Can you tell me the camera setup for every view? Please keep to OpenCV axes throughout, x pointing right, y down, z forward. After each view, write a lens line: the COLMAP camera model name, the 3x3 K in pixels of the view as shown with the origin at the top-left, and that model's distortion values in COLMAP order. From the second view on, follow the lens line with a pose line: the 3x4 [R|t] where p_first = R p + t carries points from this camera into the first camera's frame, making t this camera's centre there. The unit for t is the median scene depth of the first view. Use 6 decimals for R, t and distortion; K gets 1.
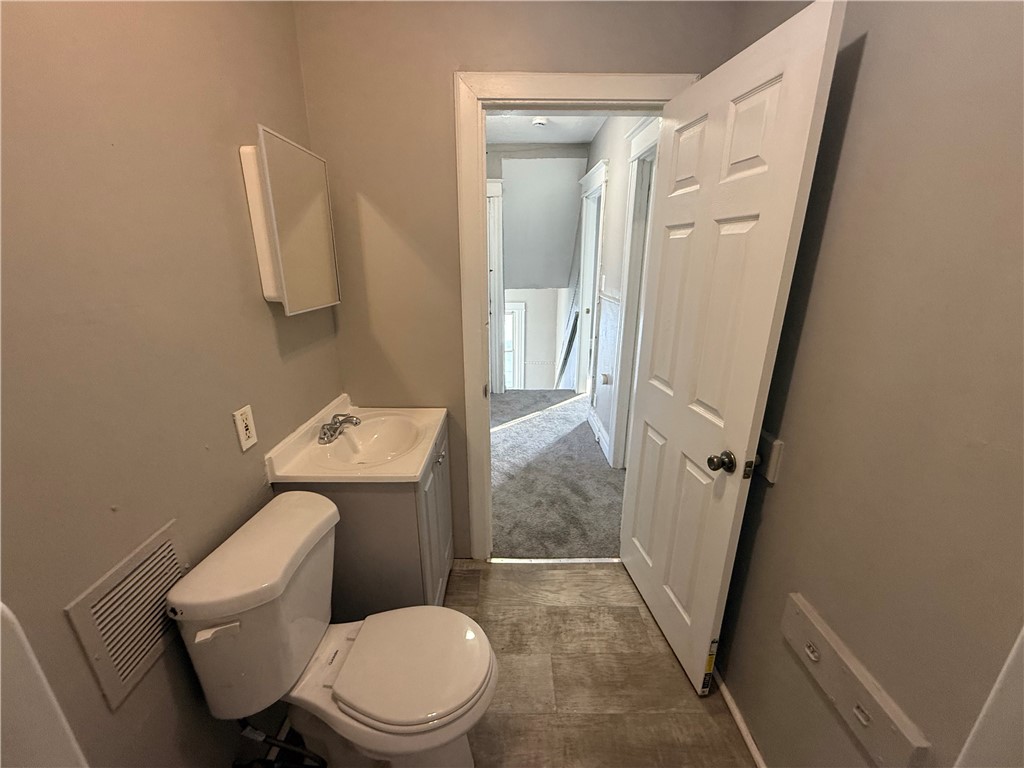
lens RADIAL K [[407.1, 0, 512.0], [0, 407.1, 384.0], [0, 0, 1]] dist [-0.000356, 0.000089]
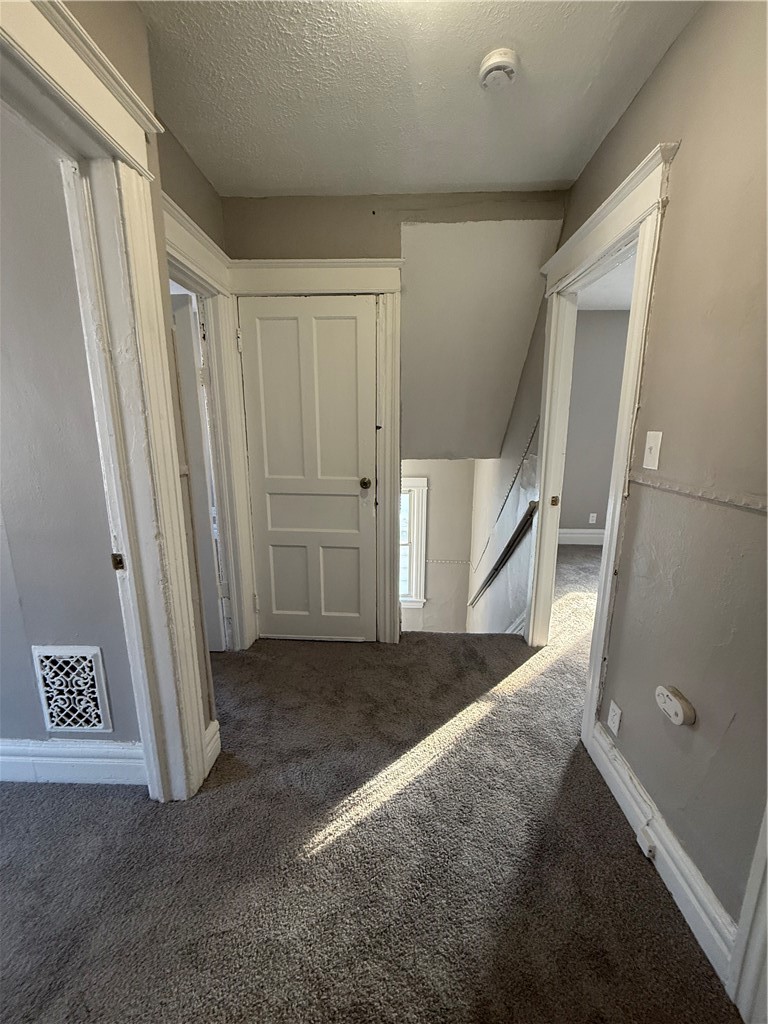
lens RADIAL K [[407.1, 0, 384.0], [0, 407.1, 512.0], [0, 0, 1]] dist [-0.000356, 0.000089]
pose [[0.998780, 0.010485, -0.048257, -0.016396], [-0.014961, 0.995523, -0.093332, -0.110886], [0.047063, 0.093940, 0.994465, 0.451317]]
